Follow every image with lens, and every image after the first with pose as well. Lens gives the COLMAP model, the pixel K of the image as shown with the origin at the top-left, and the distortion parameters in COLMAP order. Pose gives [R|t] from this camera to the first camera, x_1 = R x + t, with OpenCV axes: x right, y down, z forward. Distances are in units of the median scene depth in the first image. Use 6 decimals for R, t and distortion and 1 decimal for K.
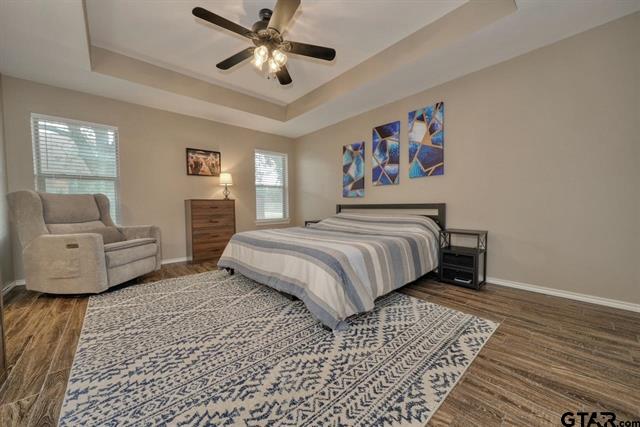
lens RADIAL K [[234.3, 0, 321.8], [0, 234.3, 212.4], [0, 0, 1]] dist [-0.000411, 0.000222]
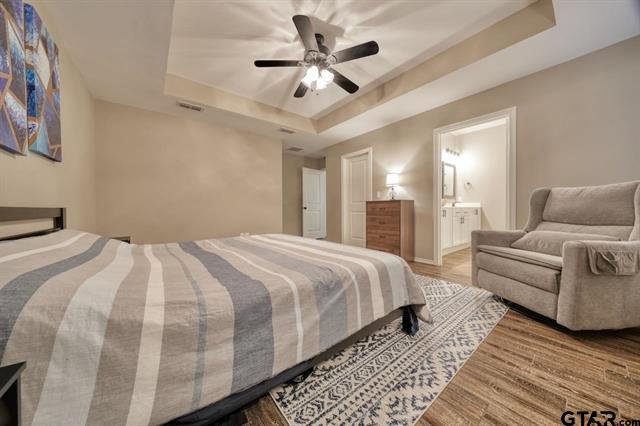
lens RADIAL K [[215.9, 0, 320.3], [0, 215.9, 212.5], [0, 0, 1]] dist [-0.006620, 0.001823]
pose [[-0.997812, 0.020067, 0.063000, -0.208181], [0.022964, 0.998696, 0.045601, -0.035758], [-0.062003, 0.046948, -0.996971, 1.454079]]
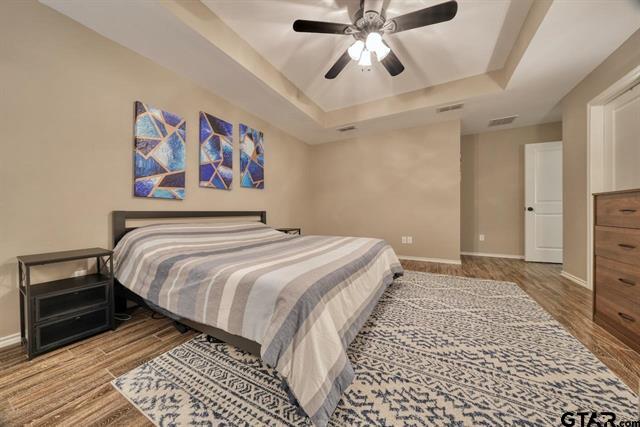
lens RADIAL K [[215.9, 0, 320.3], [0, 215.9, 213.0], [0, 0, 1]] dist [-0.006620, 0.001823]
pose [[-0.332477, 0.012834, 0.943024, -0.668922], [0.040191, 0.999192, 0.000571, -0.016705], [-0.942255, 0.038091, -0.332724, 1.043927]]
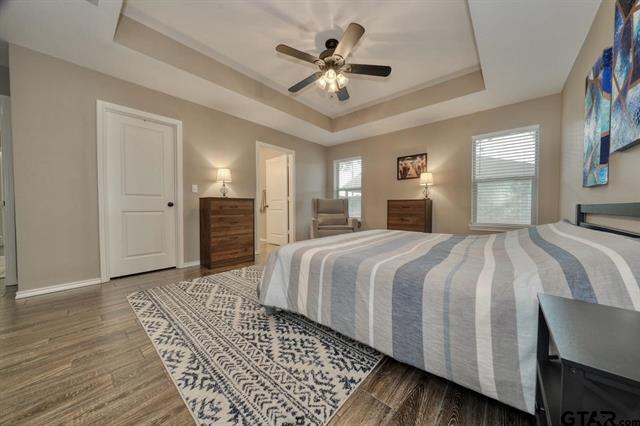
lens RADIAL K [[215.9, 0, 320.3], [0, 215.9, 212.5], [0, 0, 1]] dist [-0.006620, 0.001823]
pose [[0.123189, 0.038130, -0.991650, 0.606745], [-0.035327, 0.998797, 0.034016, -0.018828], [0.991754, 0.030842, 0.124388, 0.583997]]
